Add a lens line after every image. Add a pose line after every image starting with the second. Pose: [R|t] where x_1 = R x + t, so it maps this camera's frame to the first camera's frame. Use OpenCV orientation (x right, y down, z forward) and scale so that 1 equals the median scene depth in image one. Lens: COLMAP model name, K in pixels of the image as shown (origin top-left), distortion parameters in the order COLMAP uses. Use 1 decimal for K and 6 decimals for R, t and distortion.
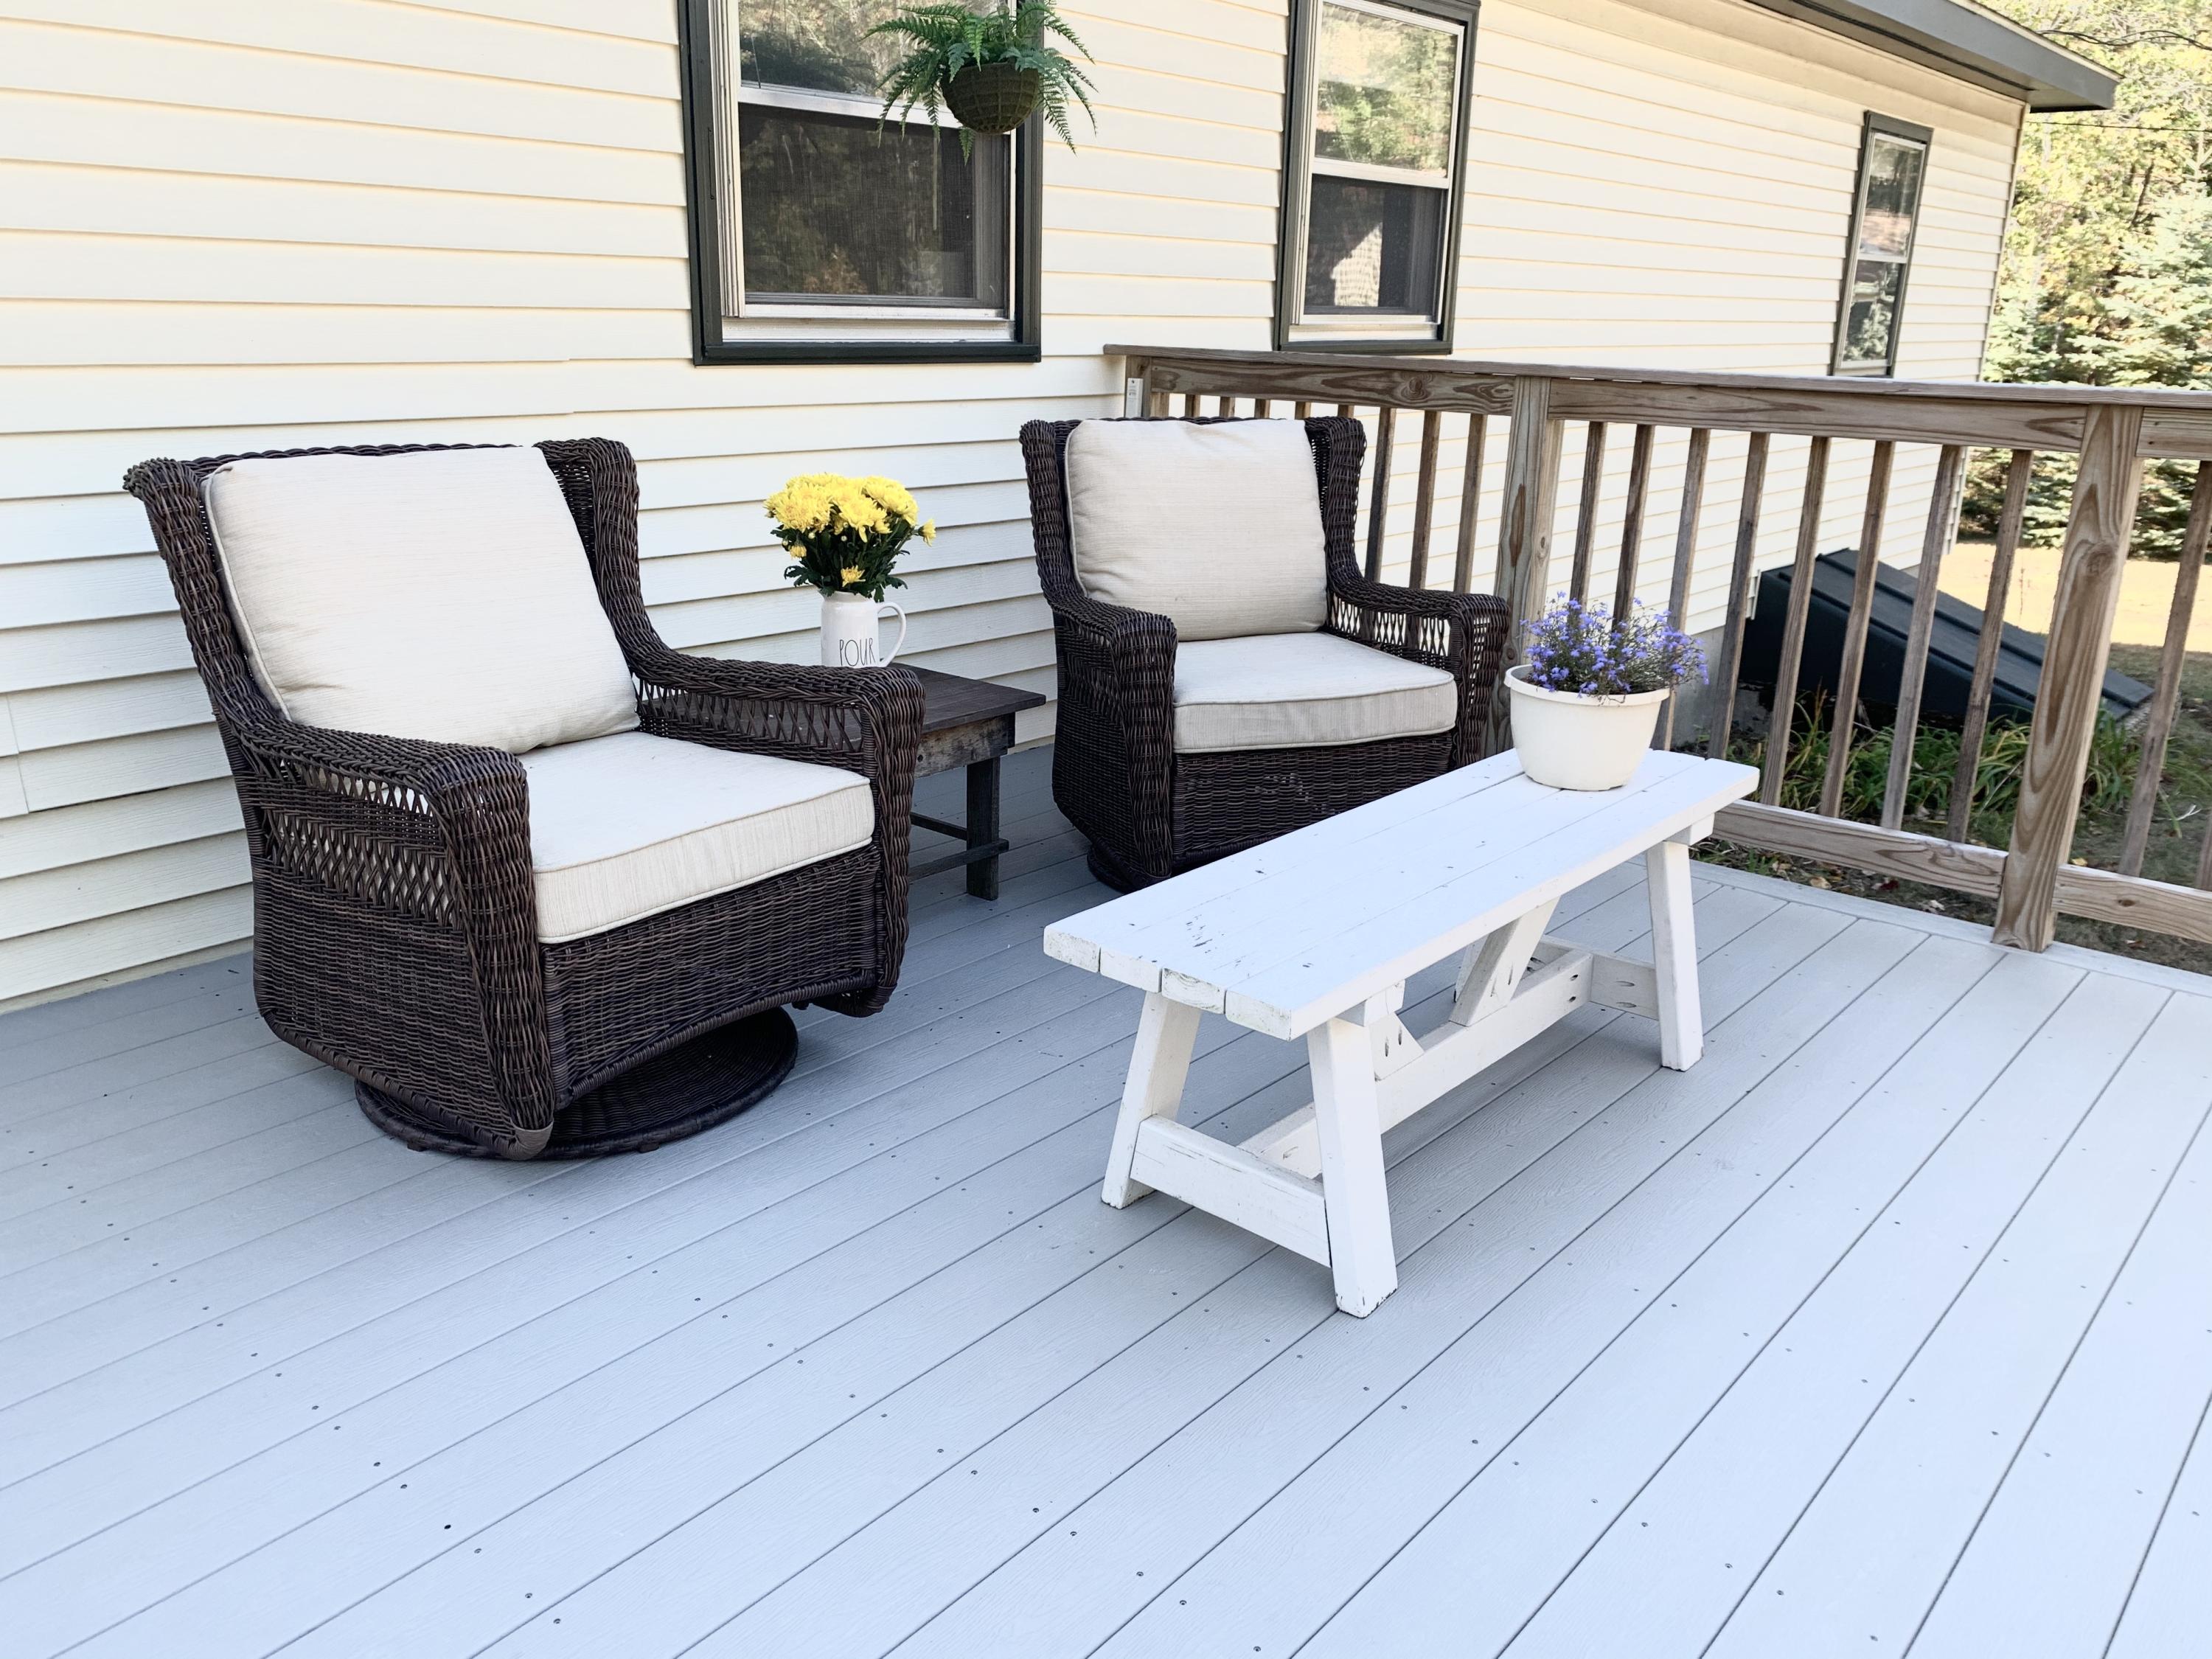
lens RADIAL K [[1708.4, 0, 1102.7], [0, 1708.4, 826.3], [0, 0, 1]] dist [0.002601, 0.002430]
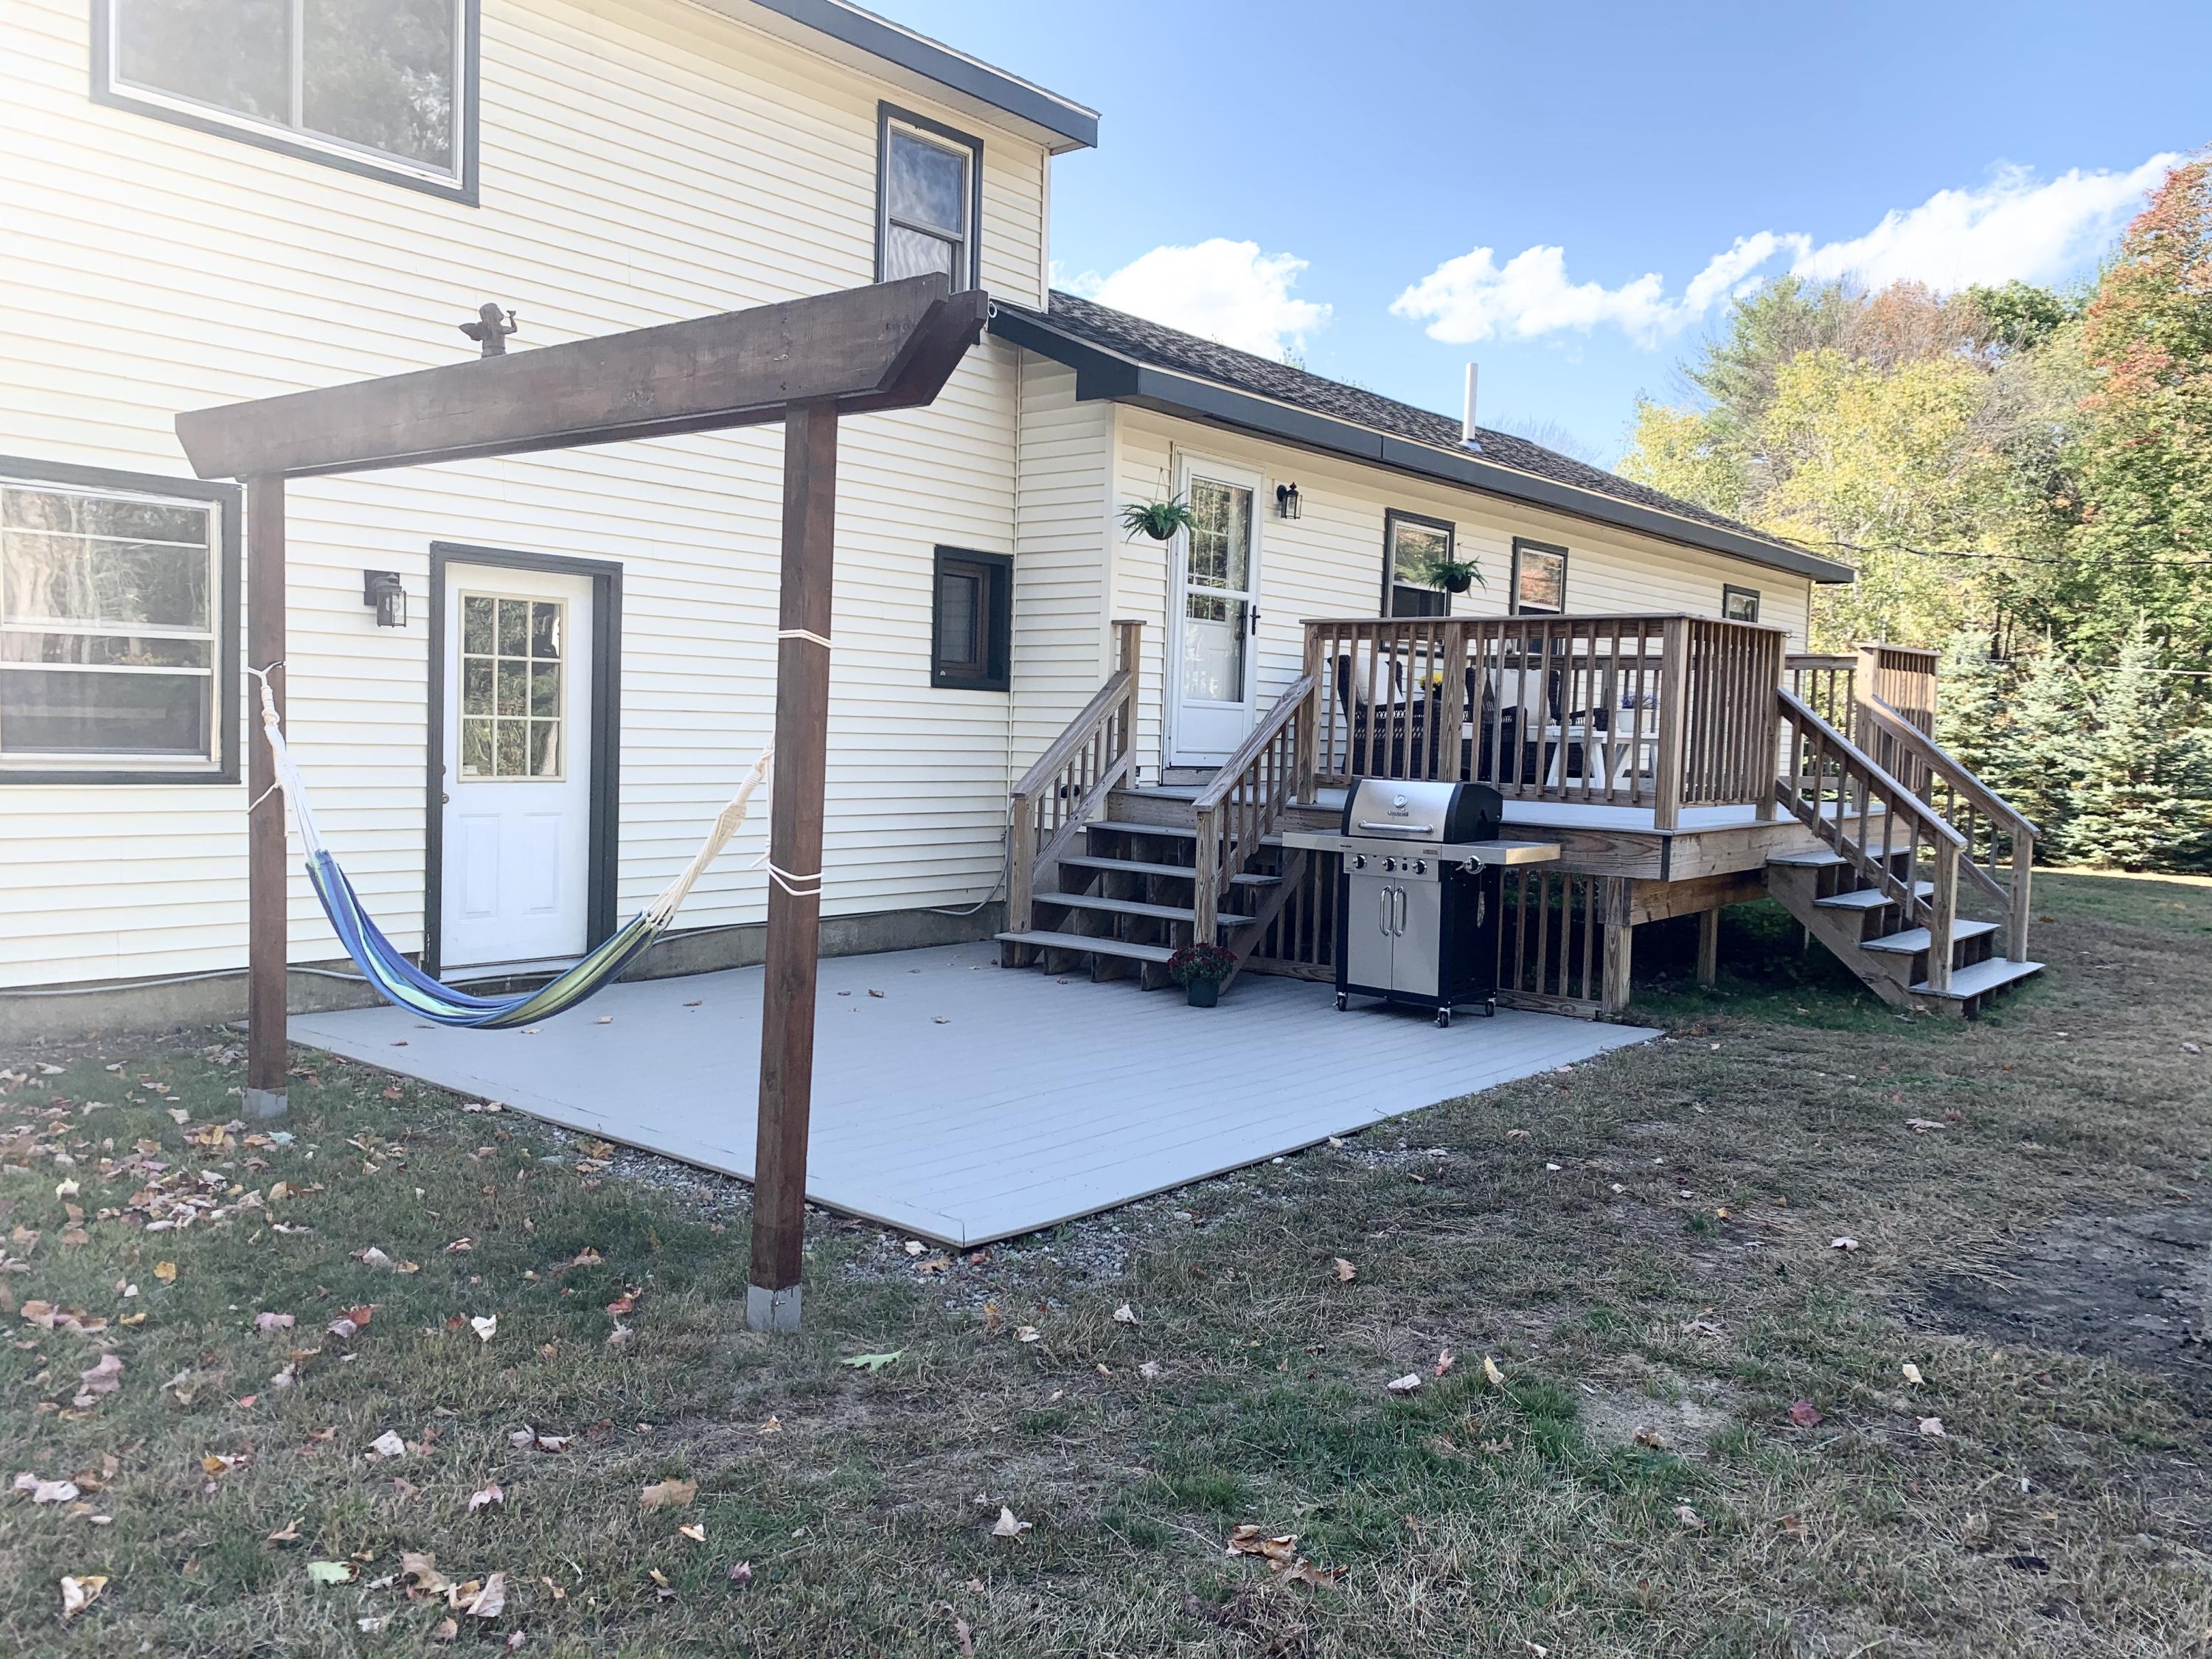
lens RADIAL K [[1708.4, 0, 1108.6], [0, 1708.4, 830.4], [0, 0, 1]] dist [0.002601, 0.002430]
pose [[0.999855, 0.012261, 0.011845, -0.340303], [-0.009145, 0.972118, -0.234312, 0.381798], [-0.014387, 0.234170, 0.972089, -0.974454]]
